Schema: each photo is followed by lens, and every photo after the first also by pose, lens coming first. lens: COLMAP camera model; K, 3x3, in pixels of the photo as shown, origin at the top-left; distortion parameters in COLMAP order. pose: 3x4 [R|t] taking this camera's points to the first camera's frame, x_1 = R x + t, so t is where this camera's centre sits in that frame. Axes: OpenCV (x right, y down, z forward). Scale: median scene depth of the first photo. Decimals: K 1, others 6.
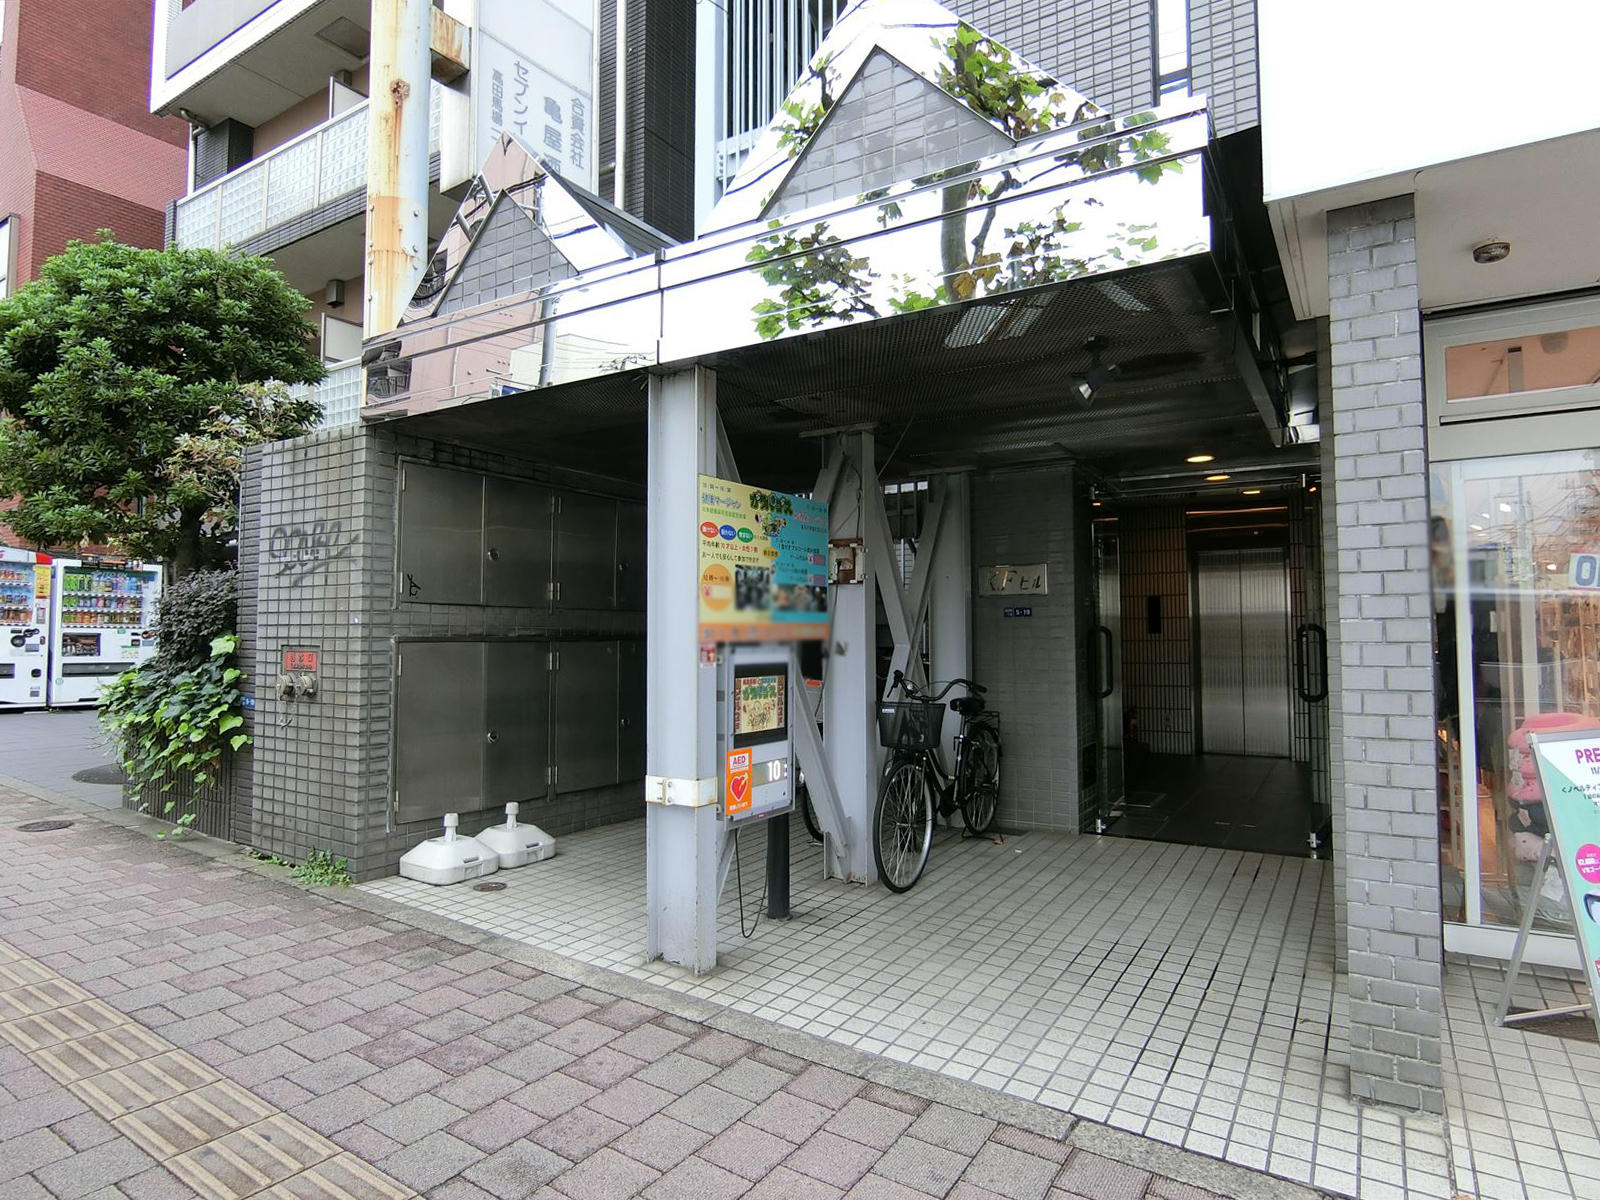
lens RADIAL K [[898.3, 0, 806.1], [0, 898.3, 598.4], [0, 0, 1]] dist [-0.018375, -0.003674]
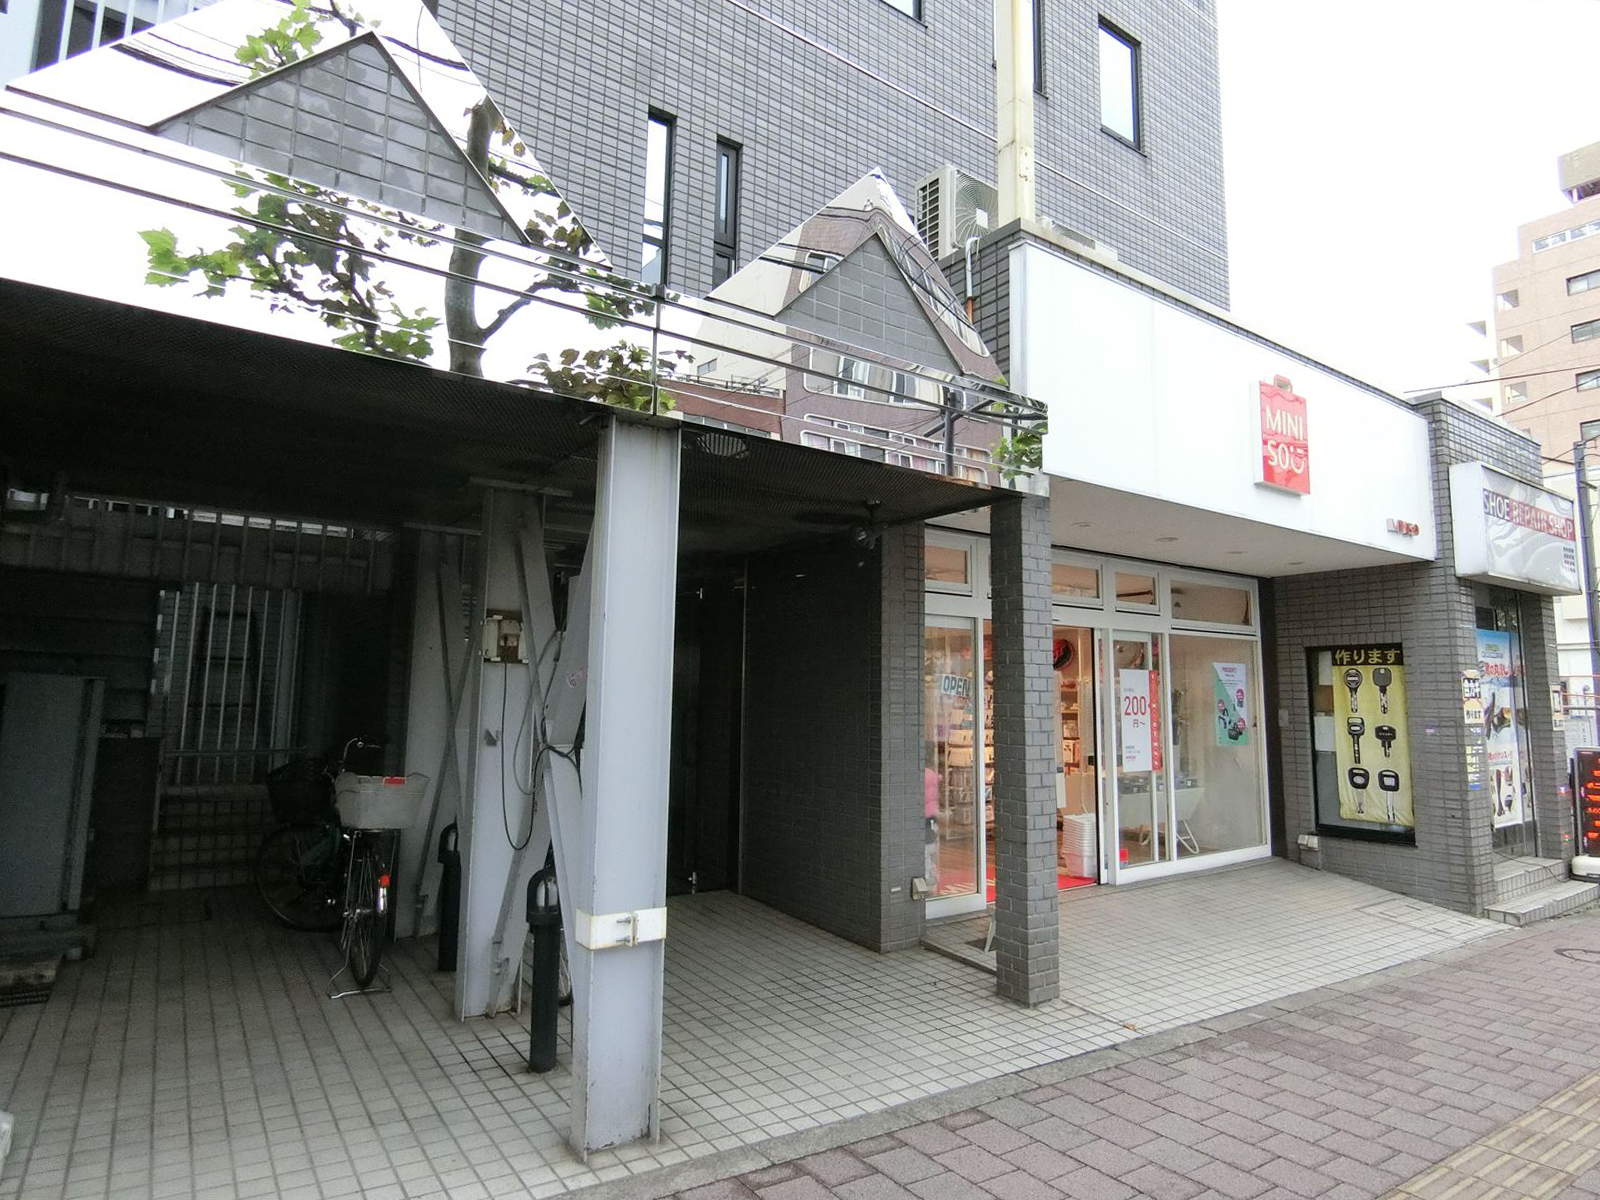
lens RADIAL K [[898.3, 0, 806.2], [0, 898.3, 589.9], [0, 0, 1]] dist [-0.018375, -0.003674]
pose [[0.391537, 0.120259, 0.912270, -0.999160], [-0.055566, 0.992704, -0.107014, -0.014287], [-0.918483, -0.008791, 0.395362, 0.607001]]
